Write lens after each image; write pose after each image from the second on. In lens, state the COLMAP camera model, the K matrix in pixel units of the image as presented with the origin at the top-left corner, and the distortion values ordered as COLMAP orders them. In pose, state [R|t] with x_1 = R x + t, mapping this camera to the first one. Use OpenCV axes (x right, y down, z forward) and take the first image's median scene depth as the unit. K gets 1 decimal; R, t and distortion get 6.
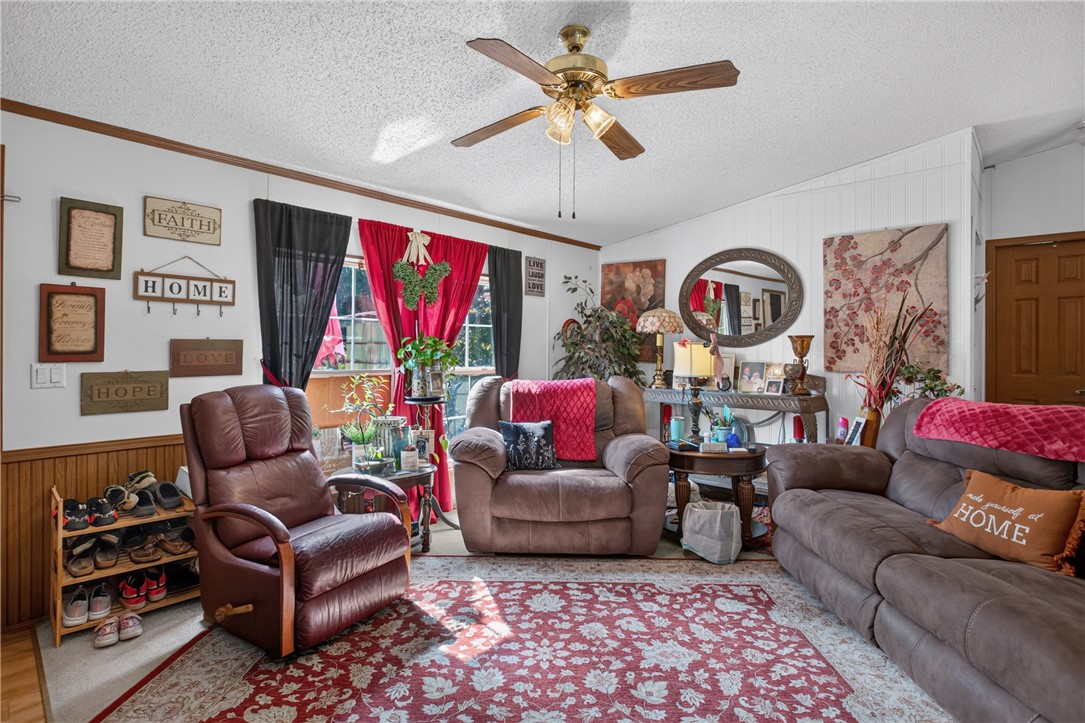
lens RADIAL K [[525.4, 0, 541.9], [0, 525.4, 351.2], [0, 0, 1]] dist [-0.015876, 0.005484]
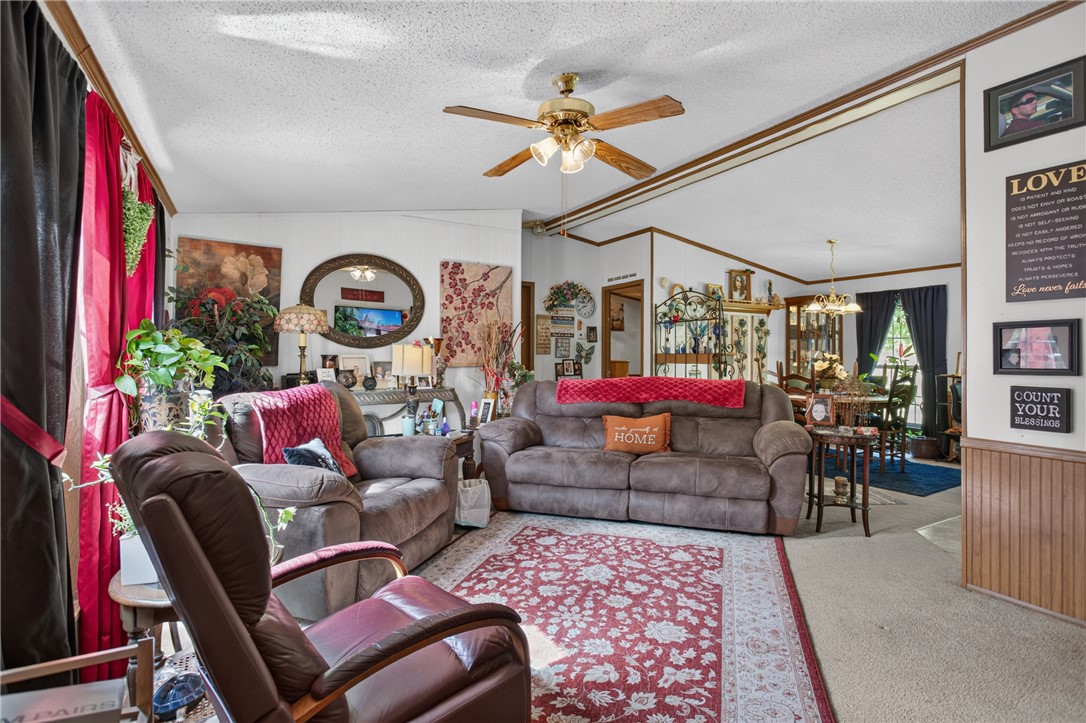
lens RADIAL K [[525.9, 0, 543.0], [0, 525.9, 359.2], [0, 0, 1]] dist [-0.015876, 0.005484]
pose [[0.310057, -0.017098, 0.950564, -0.949291], [0.007515, 0.999851, 0.015533, 0.001571], [-0.950688, 0.002327, 0.310139, 0.616734]]
